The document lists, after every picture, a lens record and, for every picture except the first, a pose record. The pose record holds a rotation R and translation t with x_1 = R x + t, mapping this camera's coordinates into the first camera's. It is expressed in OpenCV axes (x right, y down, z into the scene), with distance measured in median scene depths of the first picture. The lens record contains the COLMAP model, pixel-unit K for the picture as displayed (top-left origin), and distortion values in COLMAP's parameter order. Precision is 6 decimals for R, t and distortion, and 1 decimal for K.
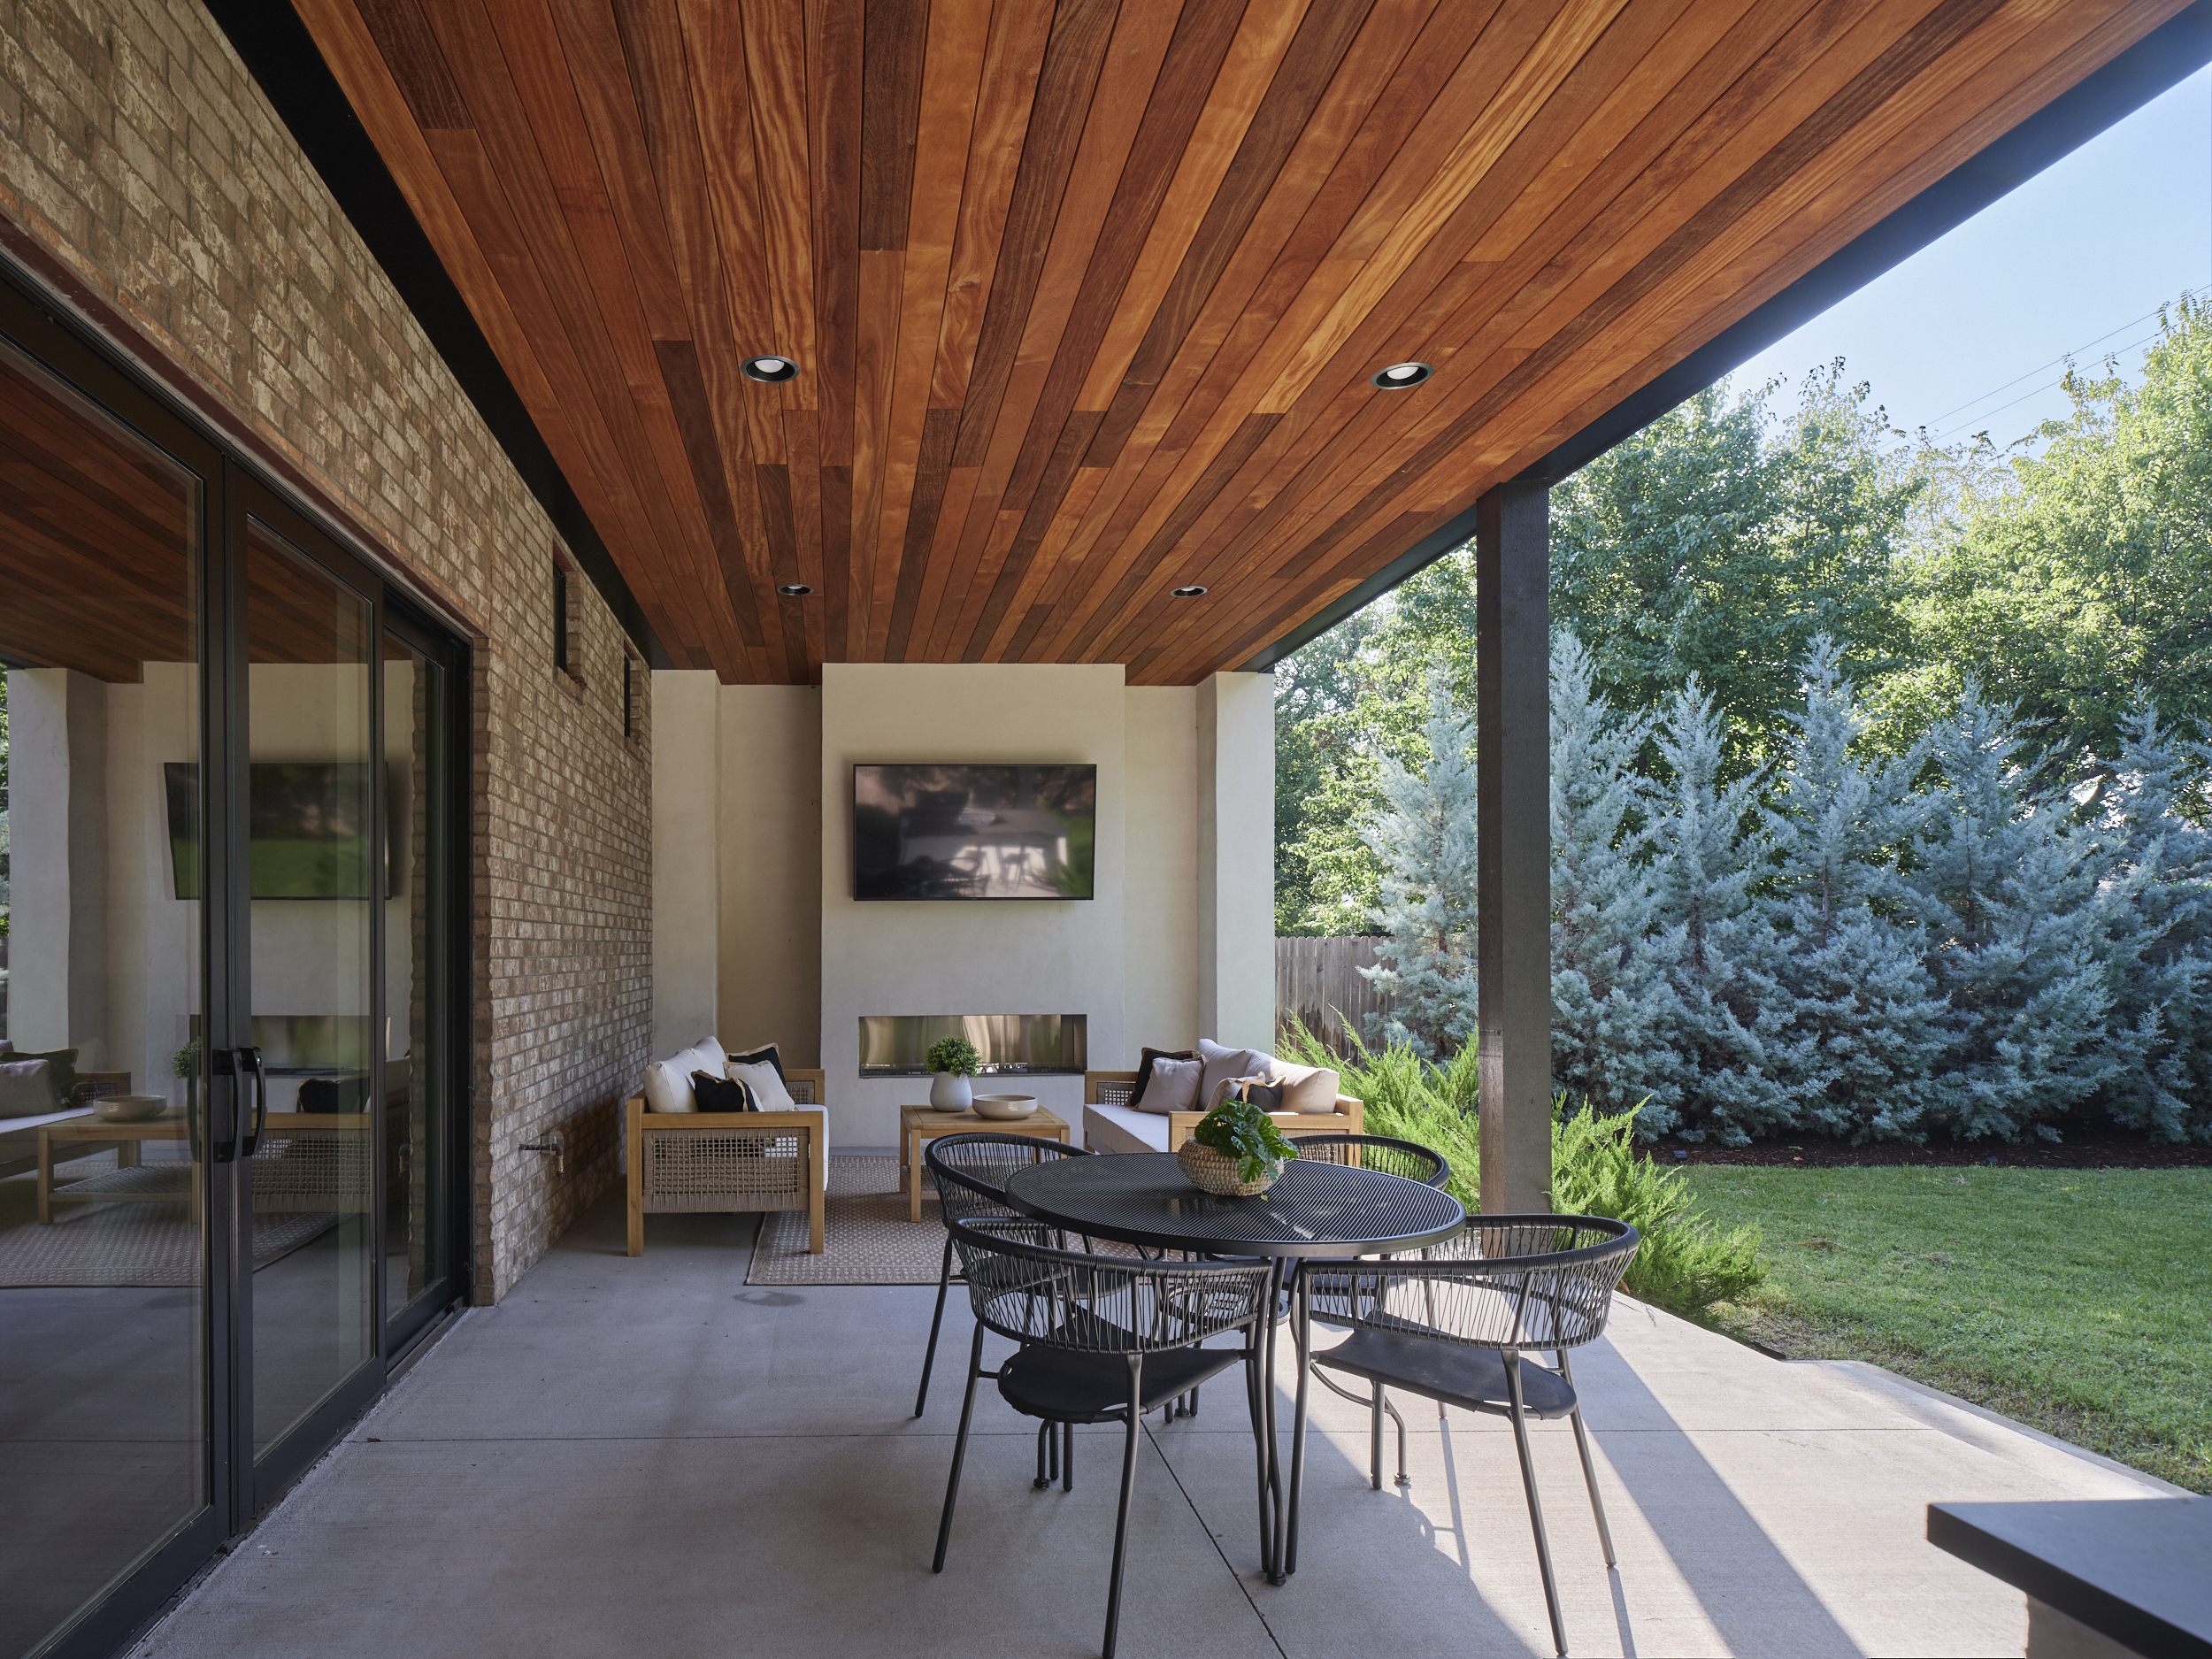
lens RADIAL K [[1235.1, 0, 876.7], [0, 1235.1, 952.6], [0, 0, 1]] dist [-0.002177, 0.000642]
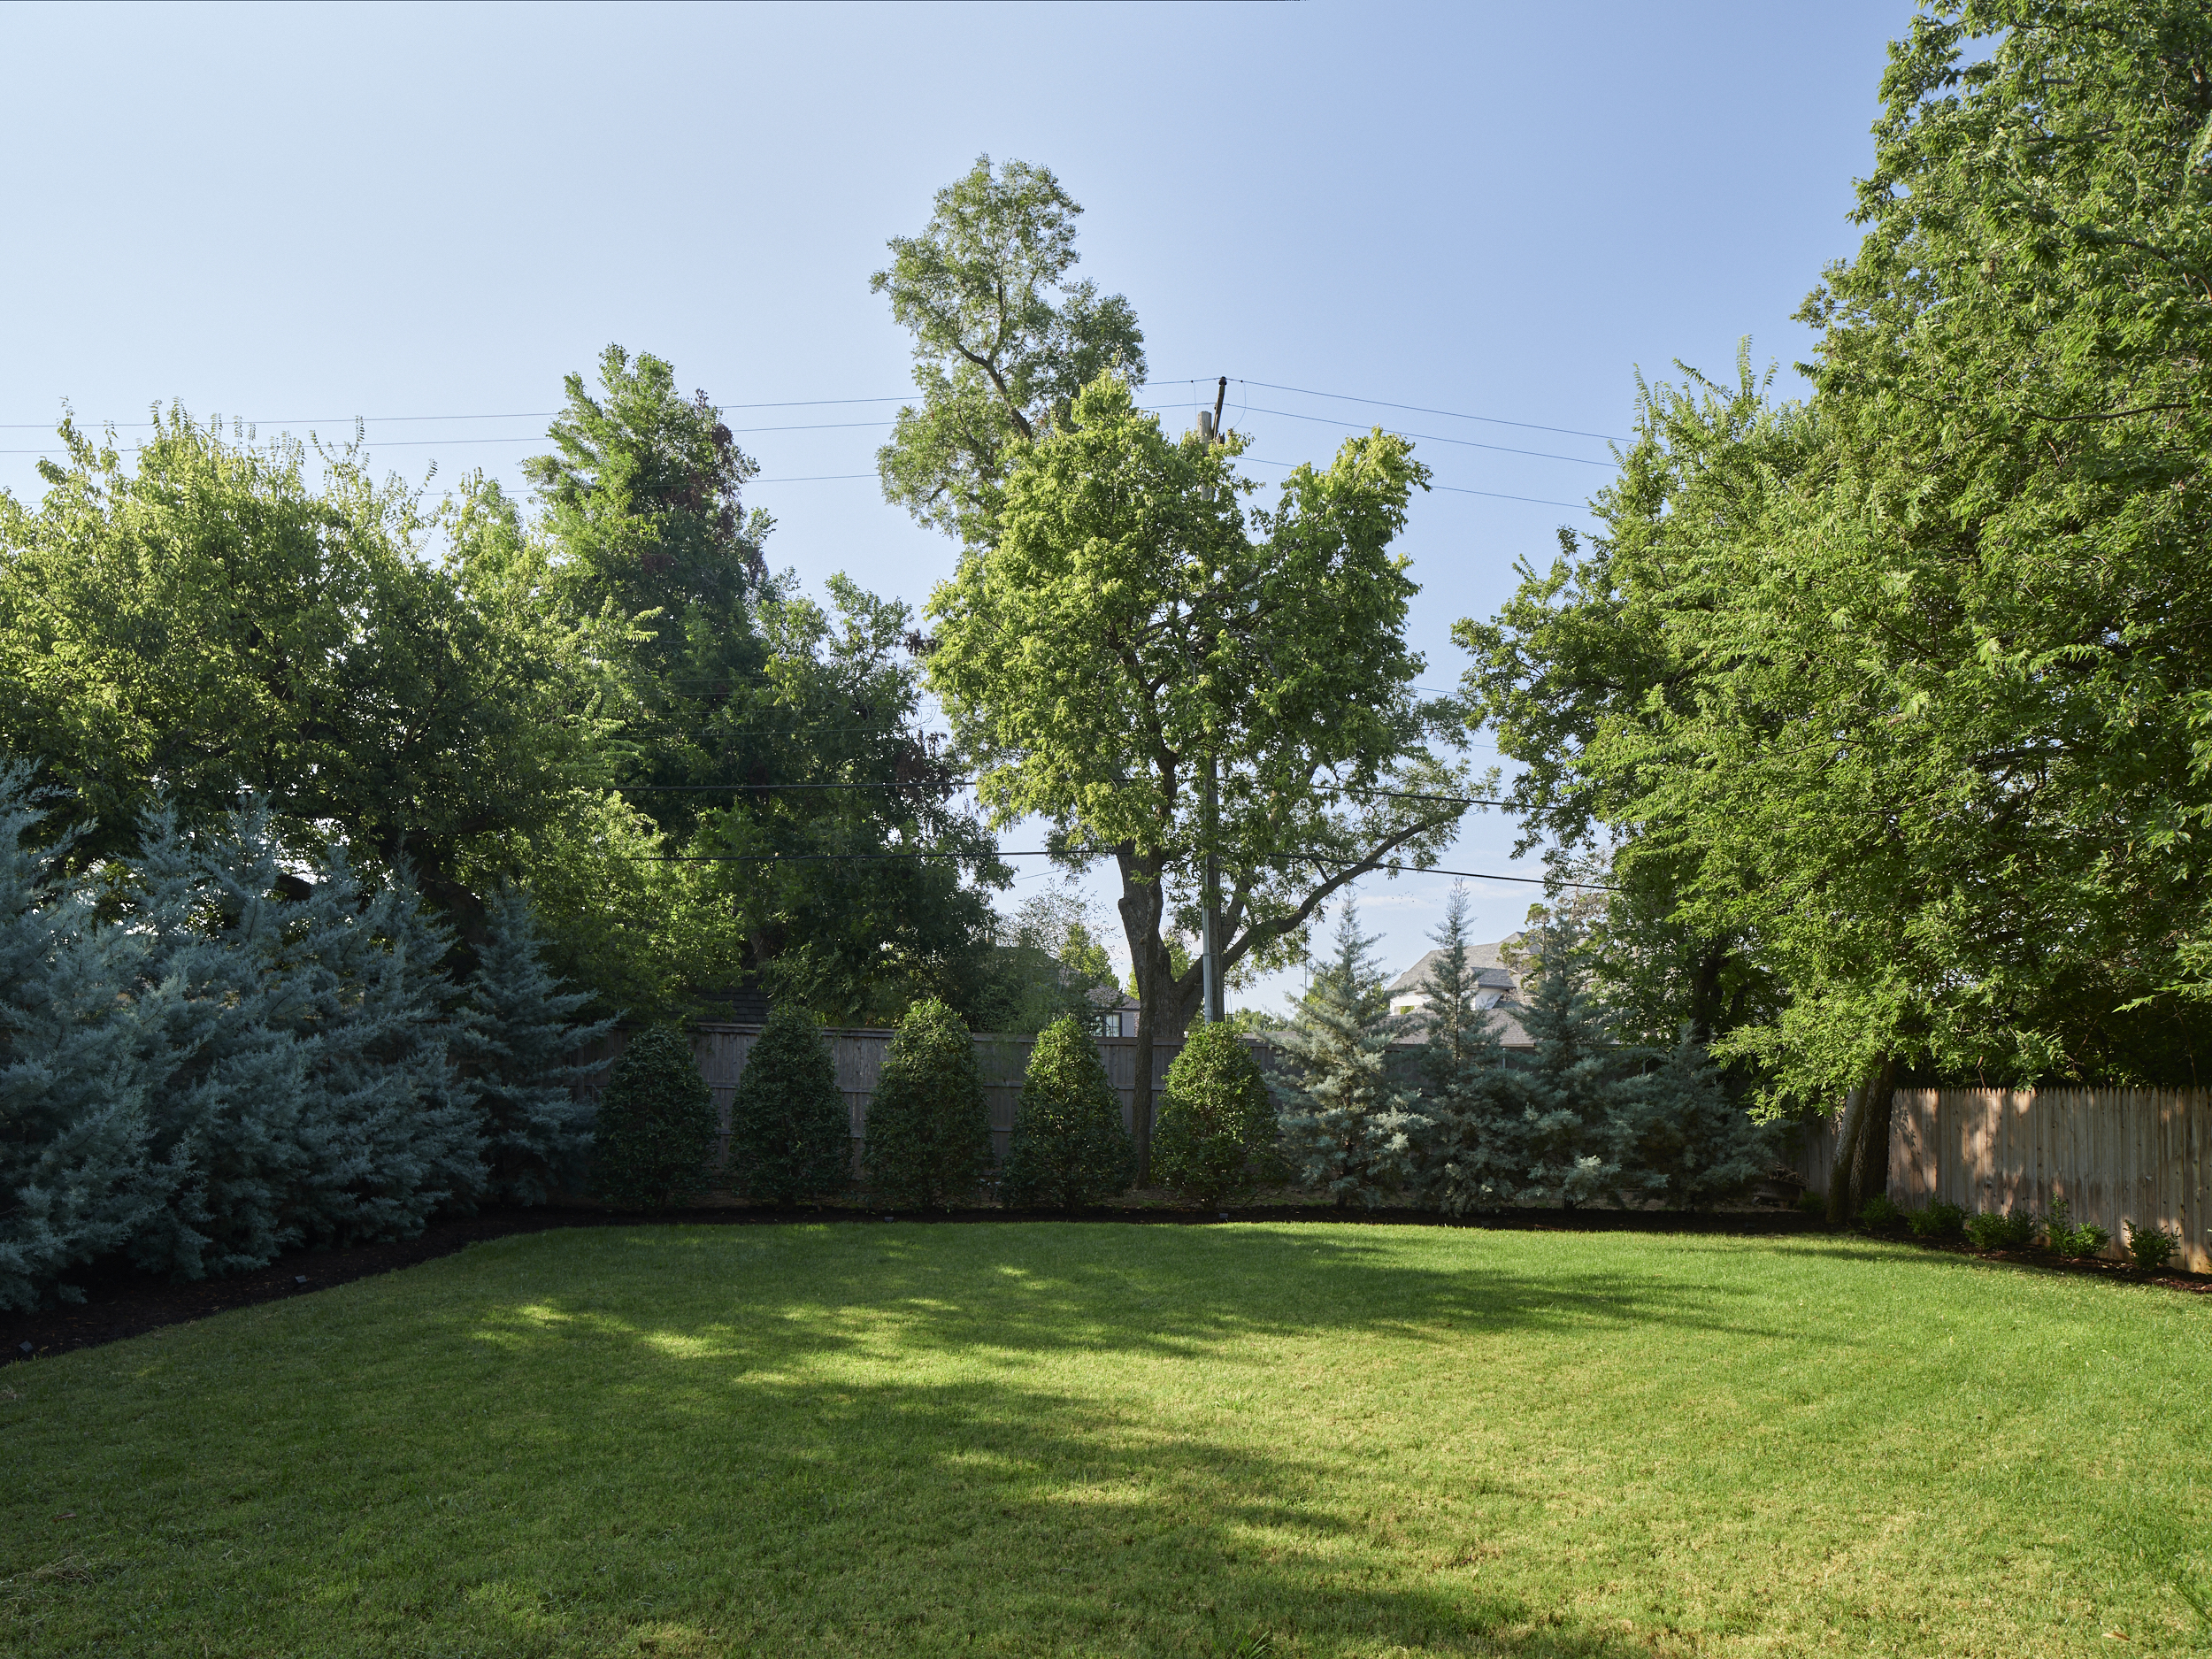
lens RADIAL K [[1229.1, 0, 1101.6], [0, 1229.1, 1070.5], [0, 0, 1]] dist [-0.002829, -0.001695]
pose [[0.048780, 0.010150, 0.998758, 0.269779], [-0.001560, 0.999948, -0.010086, 0.007904], [-0.998808, -0.001066, 0.048793, 0.443866]]
